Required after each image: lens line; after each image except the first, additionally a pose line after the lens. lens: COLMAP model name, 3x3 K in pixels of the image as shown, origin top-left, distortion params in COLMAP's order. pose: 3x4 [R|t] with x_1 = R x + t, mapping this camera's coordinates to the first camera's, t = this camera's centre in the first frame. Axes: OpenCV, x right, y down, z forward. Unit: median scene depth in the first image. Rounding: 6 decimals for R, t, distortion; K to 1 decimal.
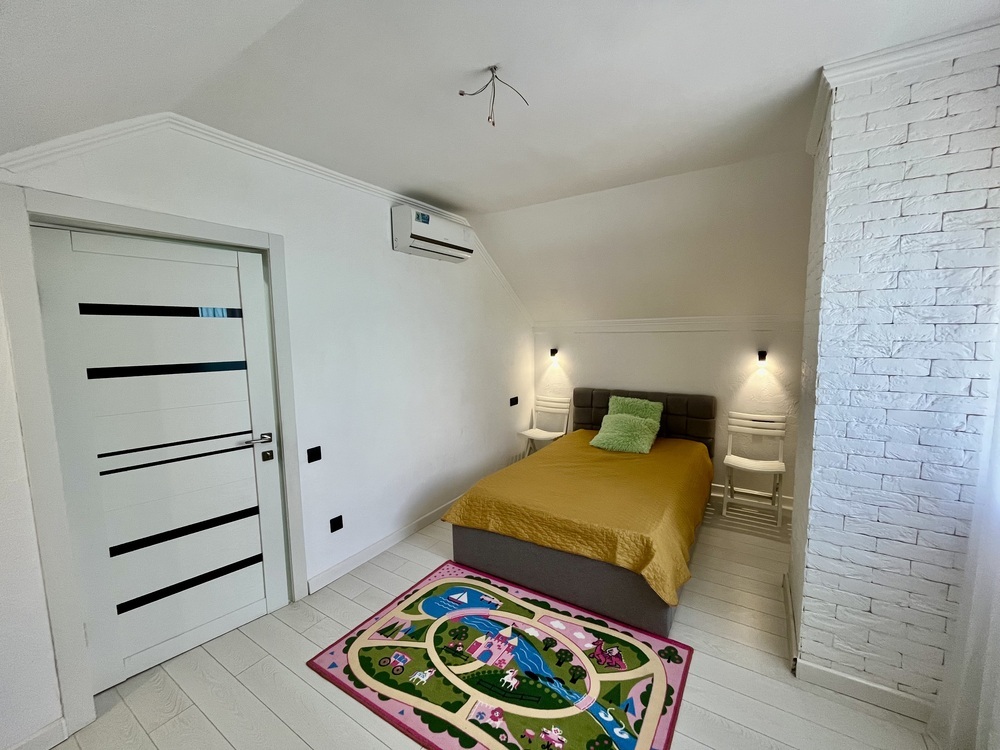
lens RADIAL K [[405.9, 0, 499.2], [0, 405.9, 375.7], [0, 0, 1]] dist [-0.002305, -0.000580]
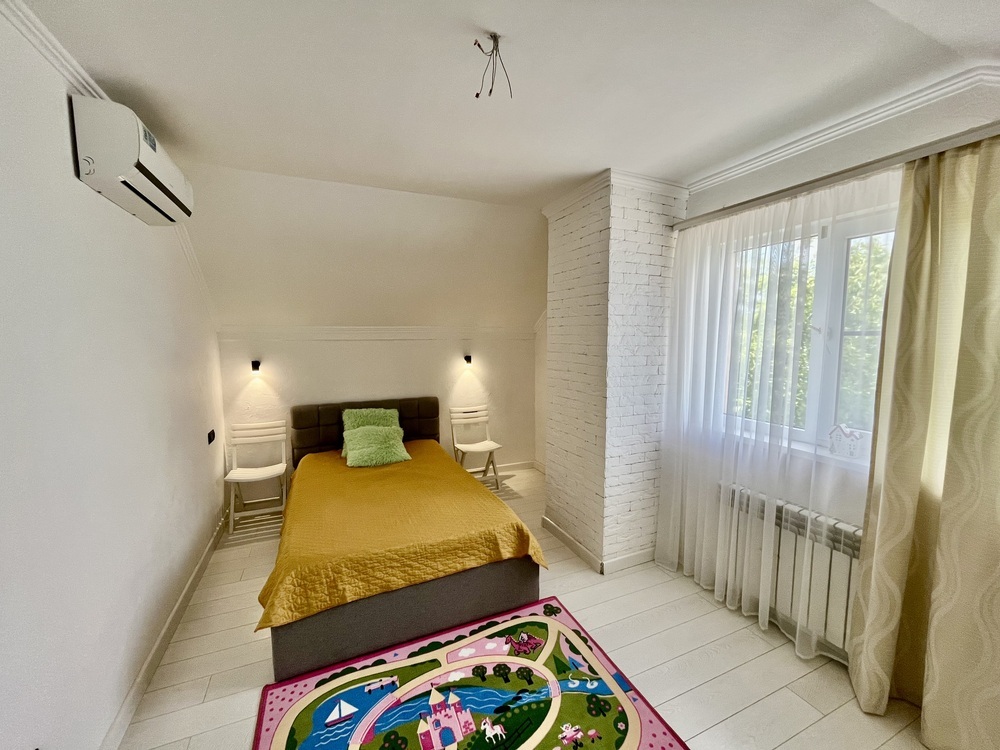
lens RADIAL K [[405.9, 0, 498.0], [0, 405.9, 375.8], [0, 0, 1]] dist [-0.002305, -0.000580]
pose [[0.553455, -0.067012, 0.830179, -0.531364], [0.084729, 0.996117, 0.023920, -0.034316], [-0.828558, 0.057102, 0.556984, 0.372455]]
